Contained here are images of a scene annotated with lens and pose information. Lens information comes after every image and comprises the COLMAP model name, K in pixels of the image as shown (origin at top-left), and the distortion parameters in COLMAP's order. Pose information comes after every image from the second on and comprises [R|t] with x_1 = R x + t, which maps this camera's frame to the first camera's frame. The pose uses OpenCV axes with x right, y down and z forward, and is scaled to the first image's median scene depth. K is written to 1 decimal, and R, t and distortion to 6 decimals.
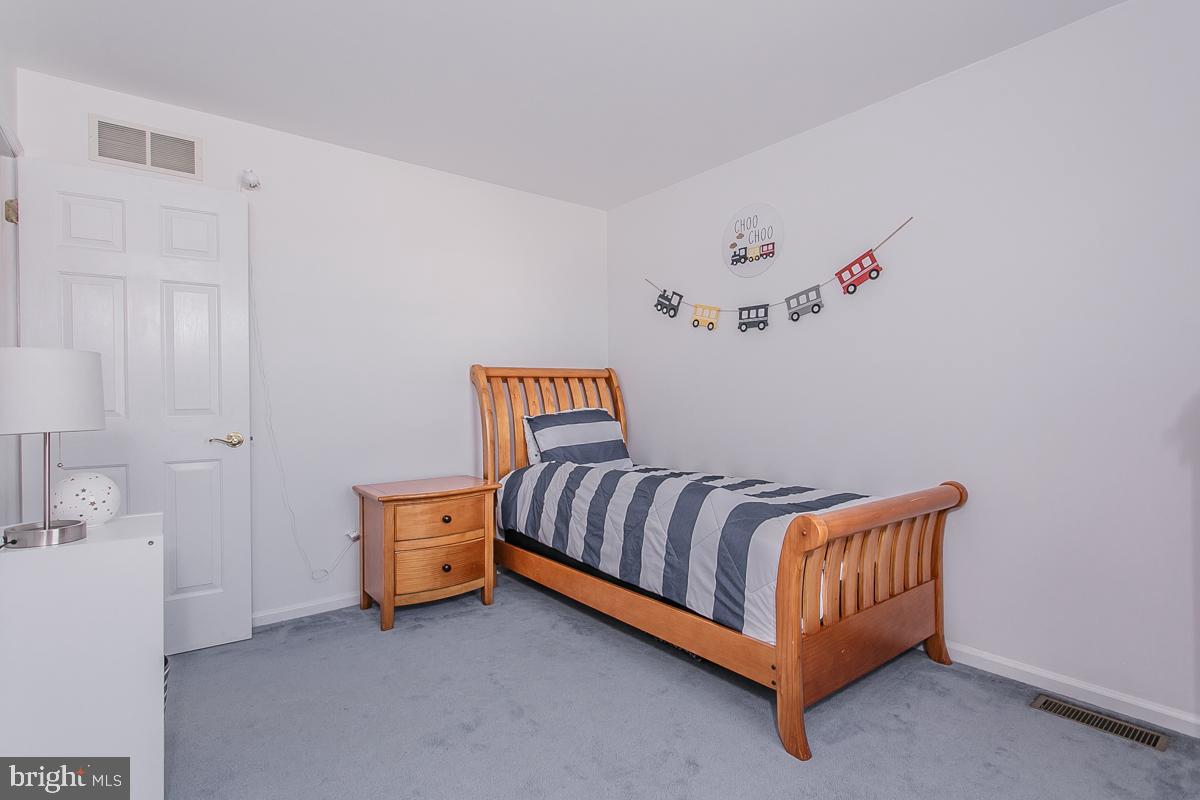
lens RADIAL K [[587.2, 0, 596.1], [0, 587.2, 402.0], [0, 0, 1]] dist [-0.004172, 0.001744]
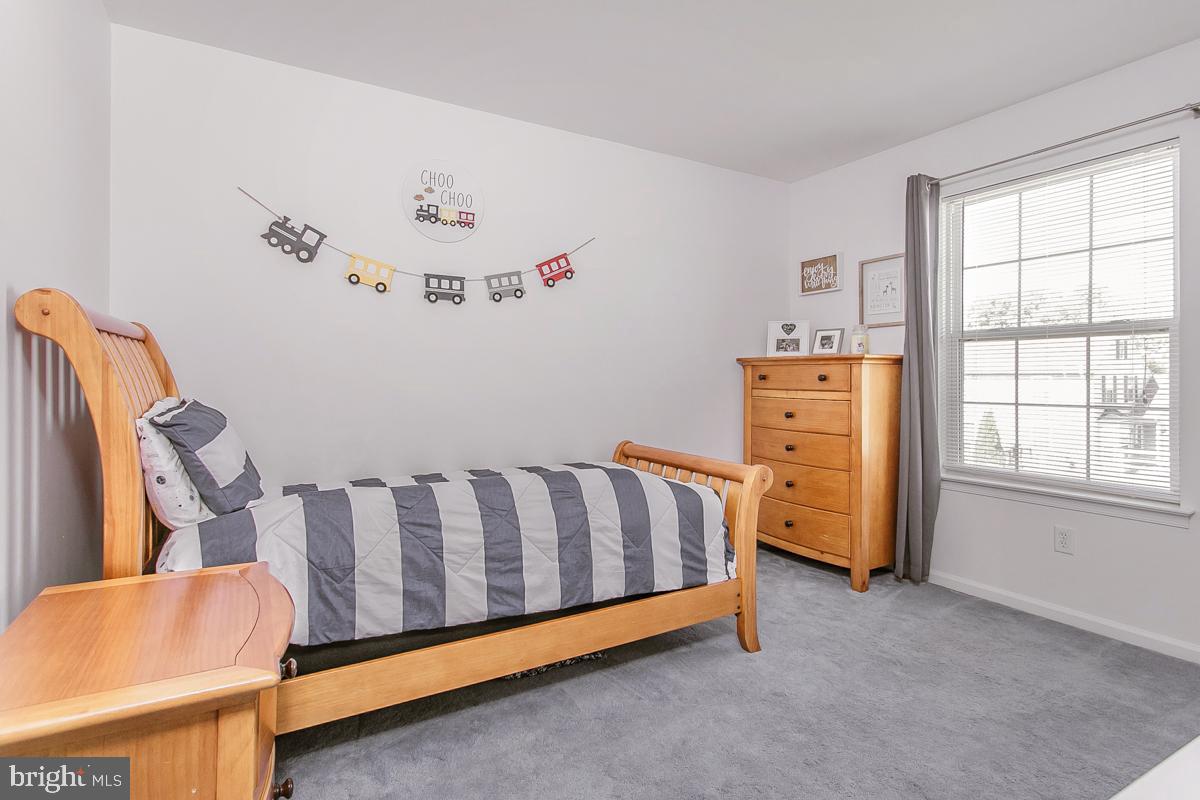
lens RADIAL K [[587.2, 0, 584.1], [0, 587.2, 380.7], [0, 0, 1]] dist [-0.004172, 0.001744]
pose [[0.150288, 0.002357, 0.988639, -0.593874], [0.005990, 0.999977, -0.003294, -0.001131], [-0.988624, 0.006417, 0.150270, 0.685079]]
